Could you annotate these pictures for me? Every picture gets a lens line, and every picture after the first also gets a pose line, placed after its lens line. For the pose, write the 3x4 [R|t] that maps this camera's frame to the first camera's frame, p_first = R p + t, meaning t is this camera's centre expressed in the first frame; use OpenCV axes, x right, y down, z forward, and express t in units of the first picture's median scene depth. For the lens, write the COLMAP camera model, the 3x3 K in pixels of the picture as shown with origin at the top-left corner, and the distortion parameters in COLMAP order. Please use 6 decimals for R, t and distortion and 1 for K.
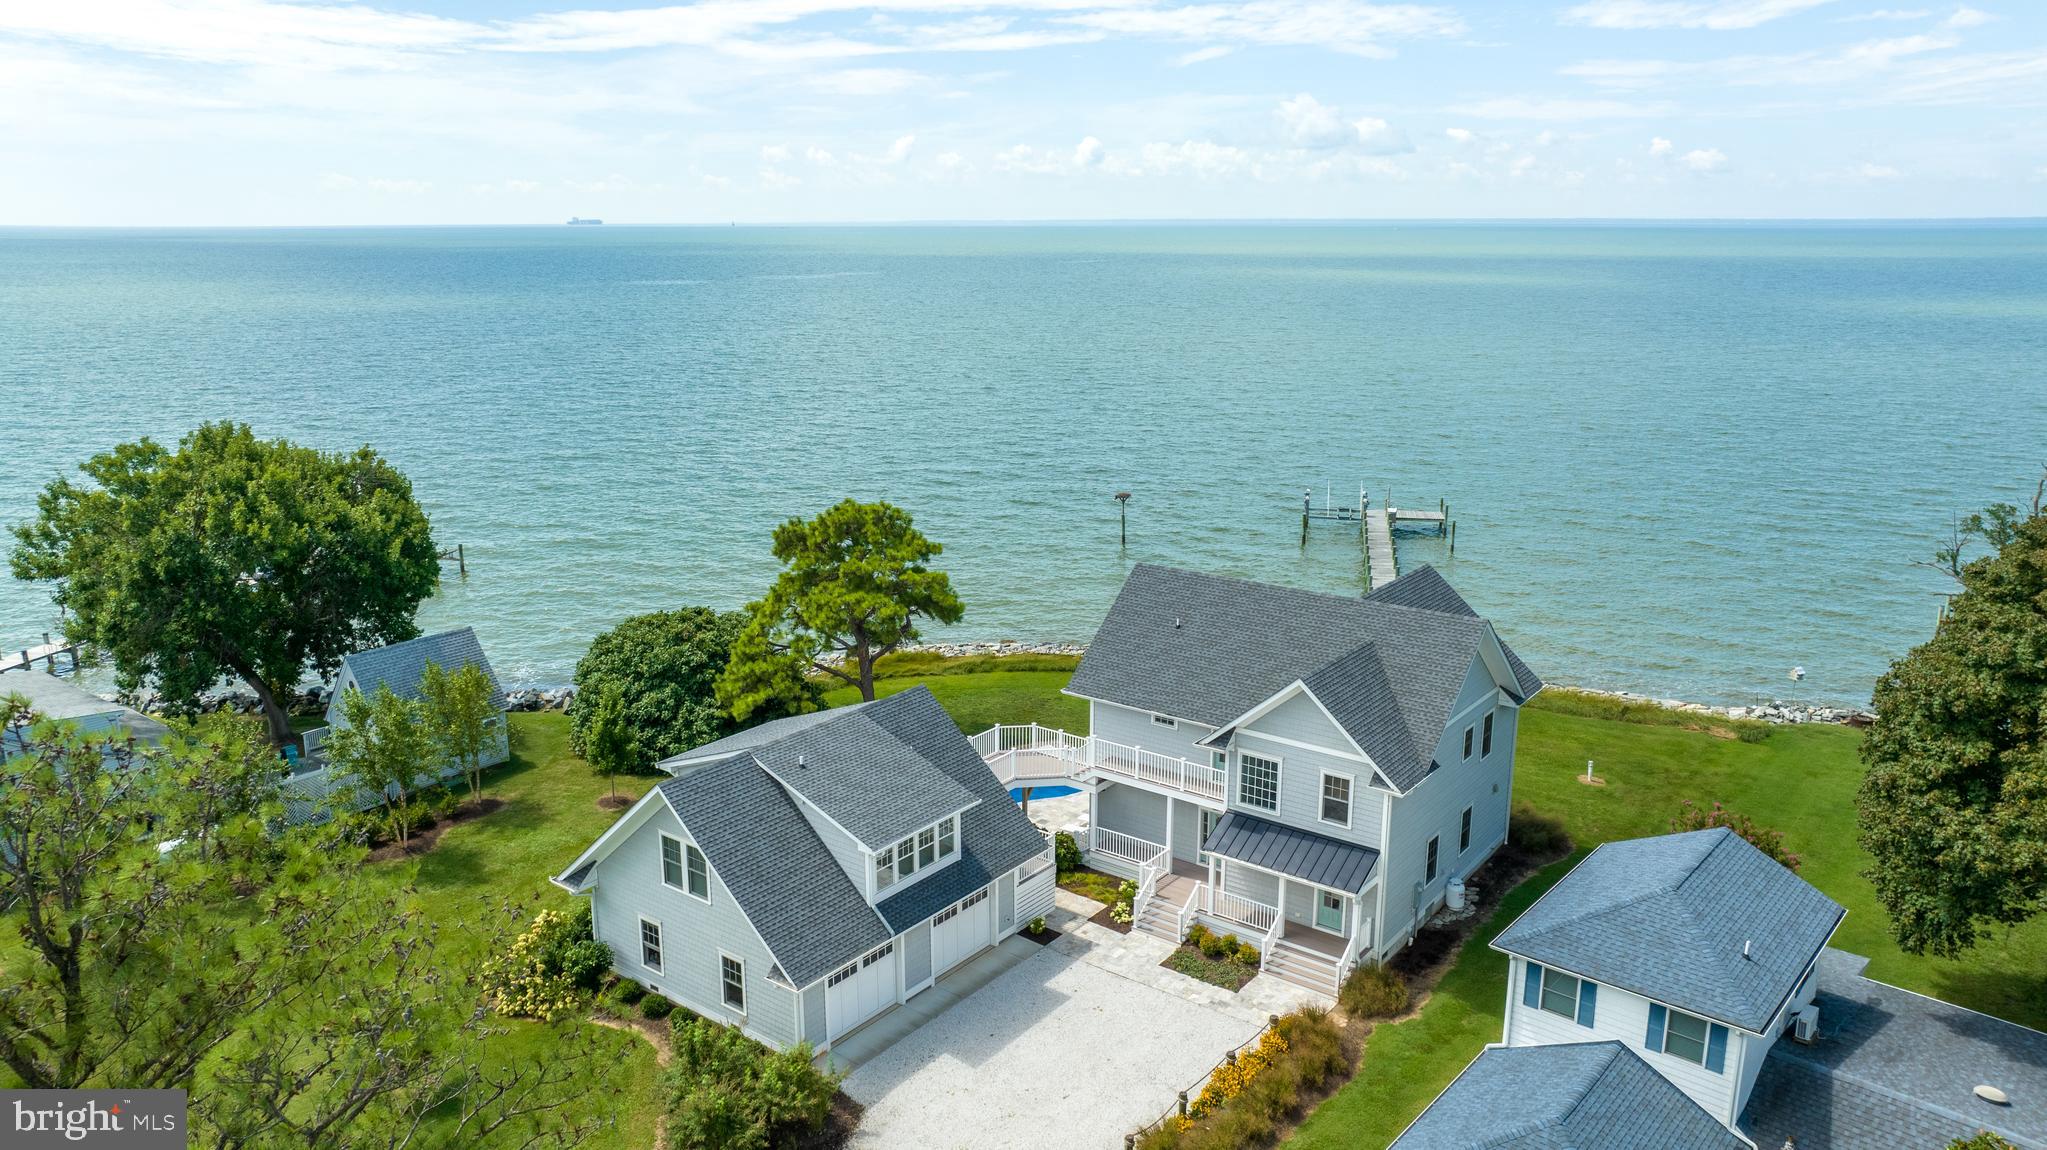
lens RADIAL K [[1463.4, 0, 1032.7], [0, 1463.4, 627.9], [0, 0, 1]] dist [-0.031053, 0.056039]
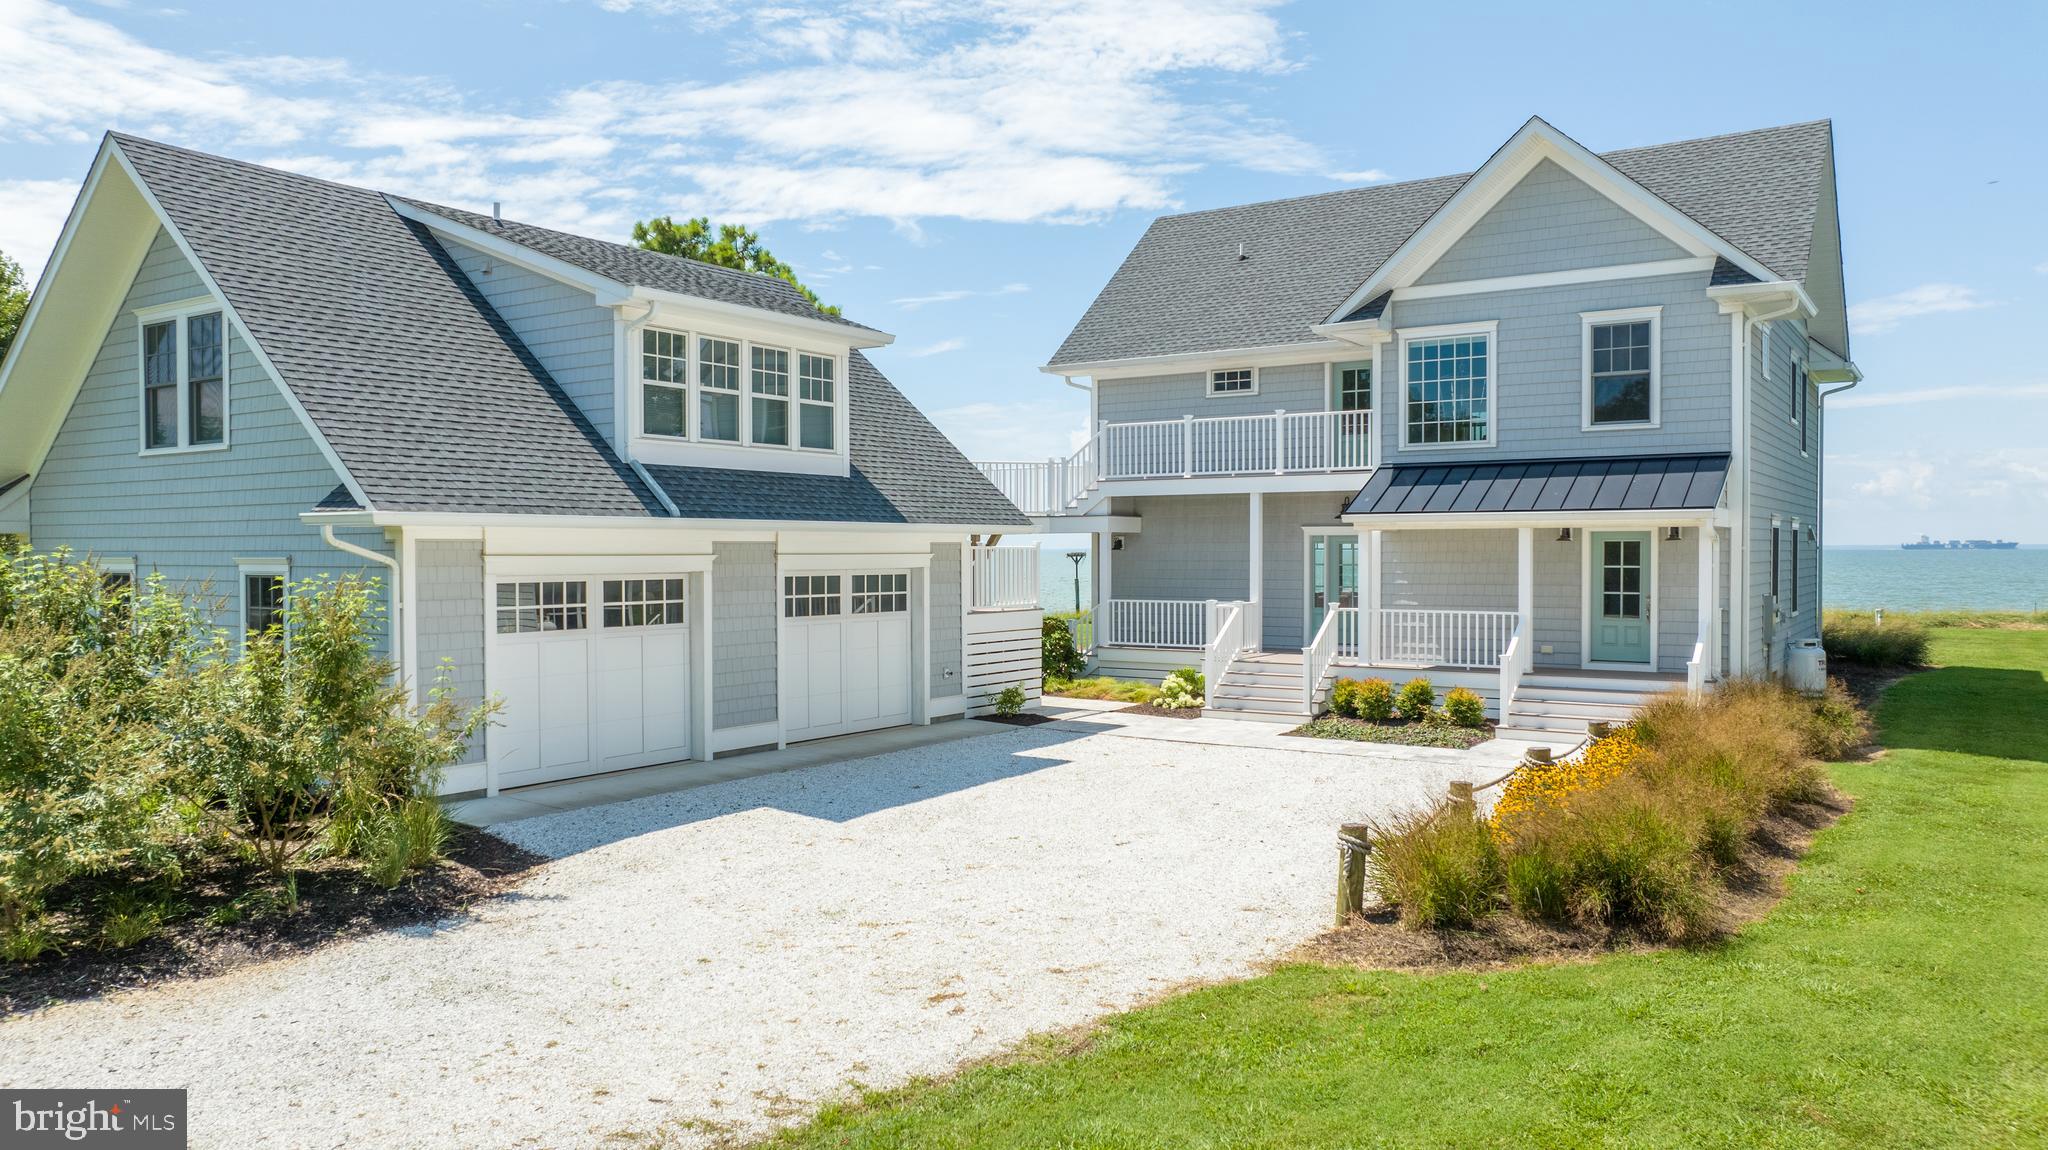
lens RADIAL K [[1552.2, 0, 1023.9], [0, 1552.2, 617.1], [0, 0, 1]] dist [-0.008825, -0.000309]
pose [[0.997336, -0.002211, 0.072907, -0.030144], [0.020121, 0.969097, -0.245857, 0.308577], [-0.070111, 0.246669, 0.966560, 0.507997]]
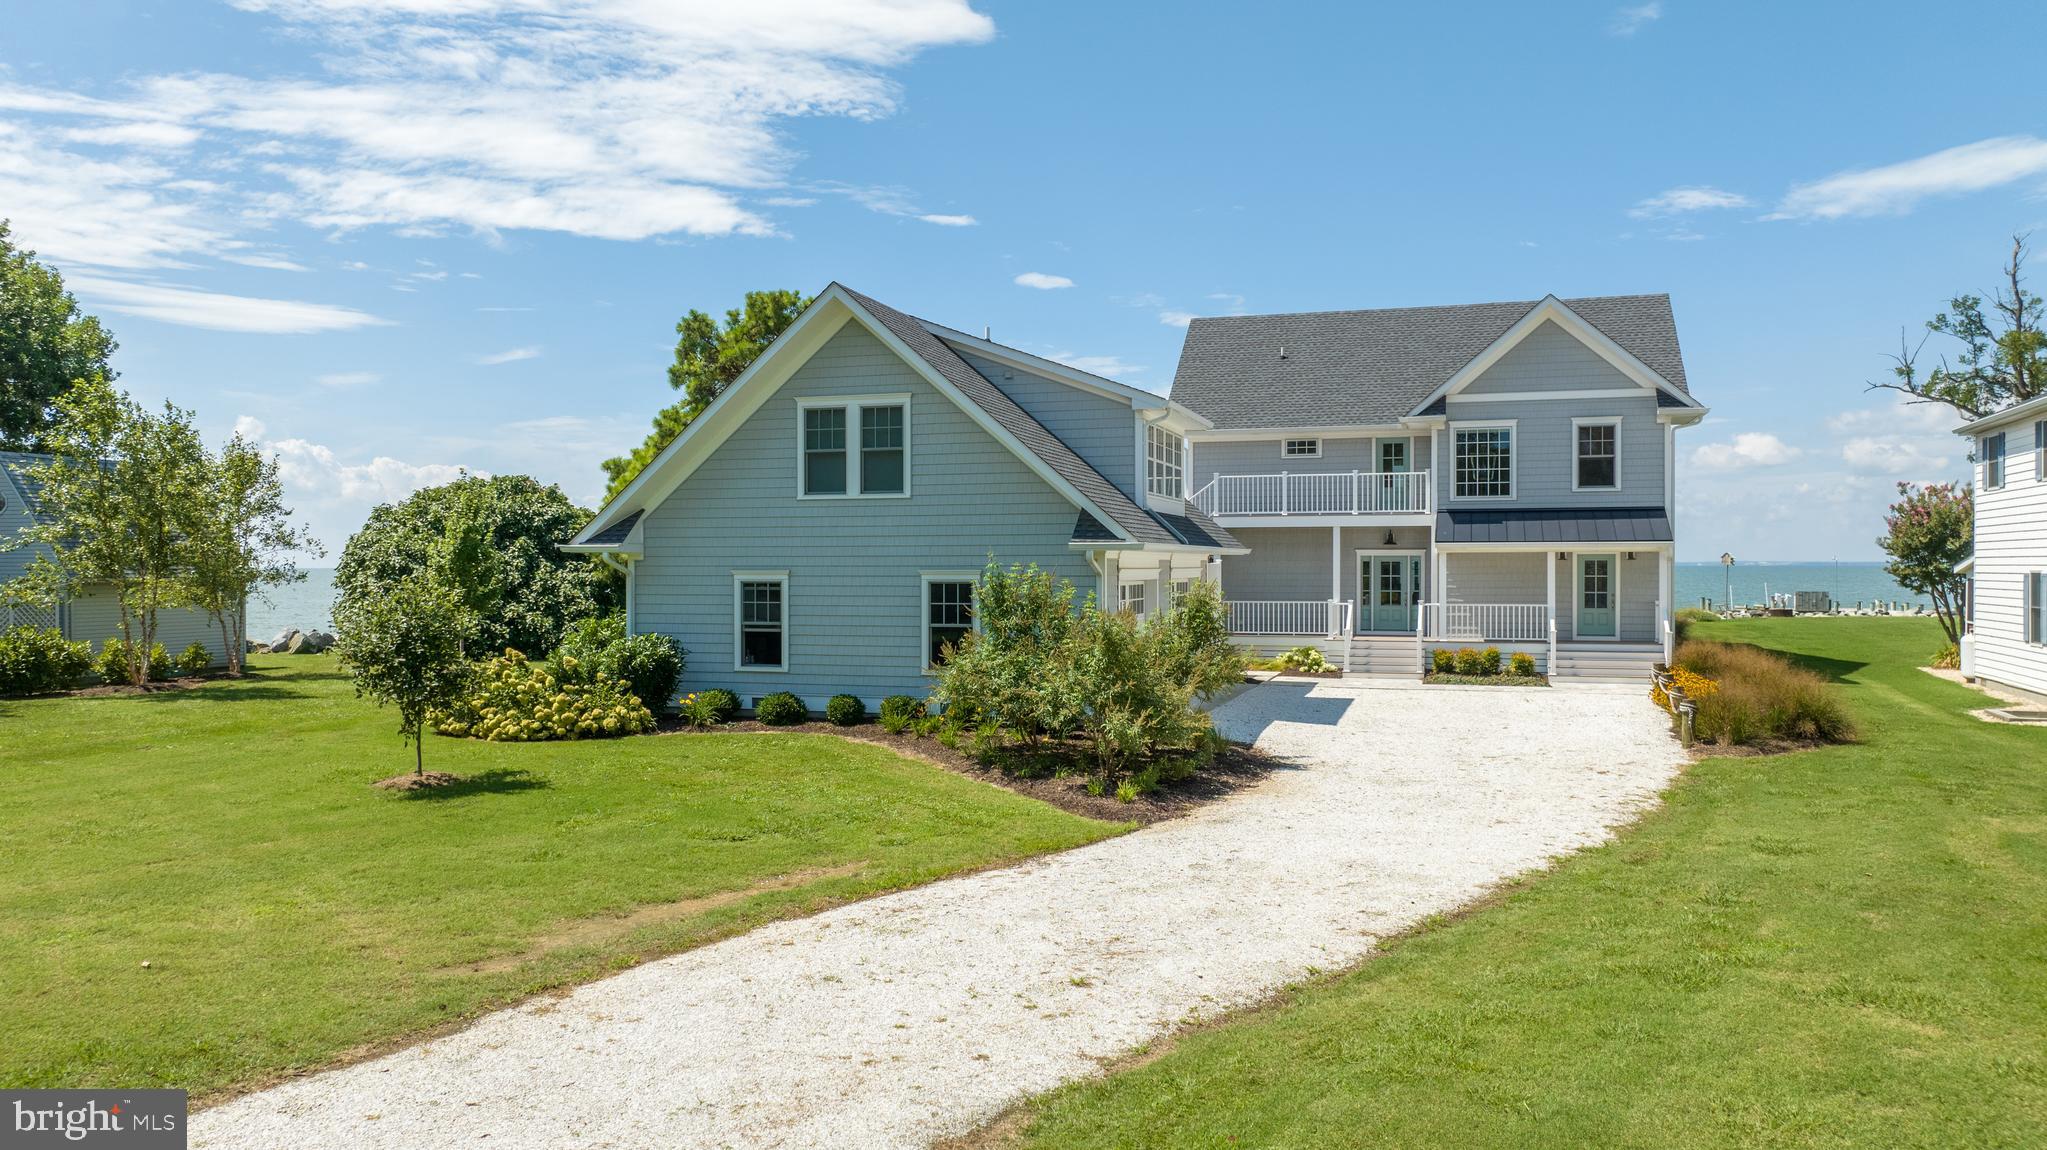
lens RADIAL K [[1453.0, 0, 1023.5], [0, 1453.0, 575.0], [0, 0, 1]] dist [-0.022212, 0.051928]
pose [[0.939135, 0.000931, 0.343547, -0.341909], [0.093616, 0.961460, -0.258516, 0.339844], [-0.330548, 0.274943, 0.902854, 0.392395]]
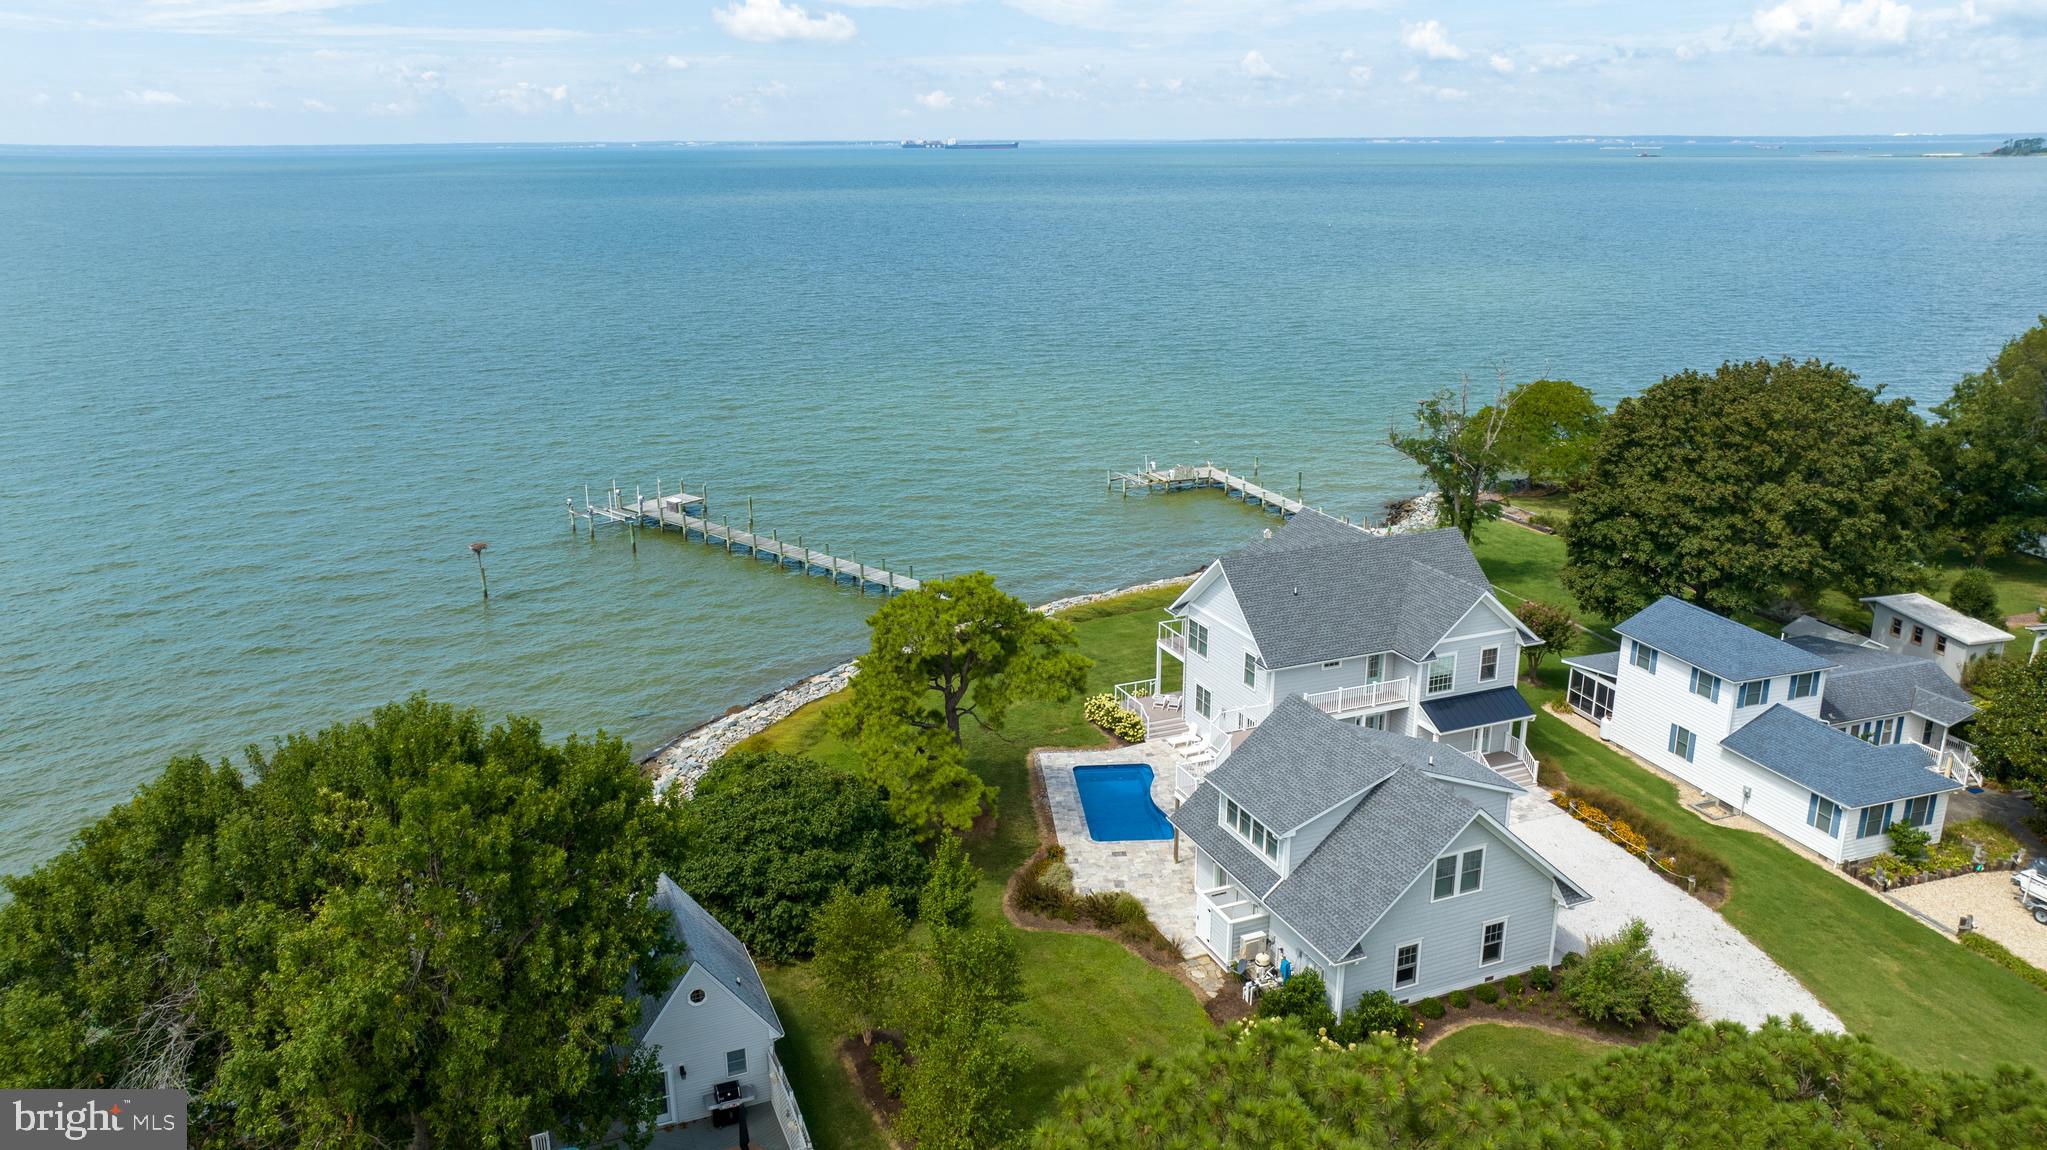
lens RADIAL K [[1476.5, 0, 1011.6], [0, 1476.5, 582.5], [0, 0, 1]] dist [0.005769, -0.003616]
pose [[0.494872, -0.258987, 0.829474, -1.207401], [0.244382, 0.957507, 0.153162, -0.298378], [-0.833894, 0.126913, 0.537135, 0.563317]]
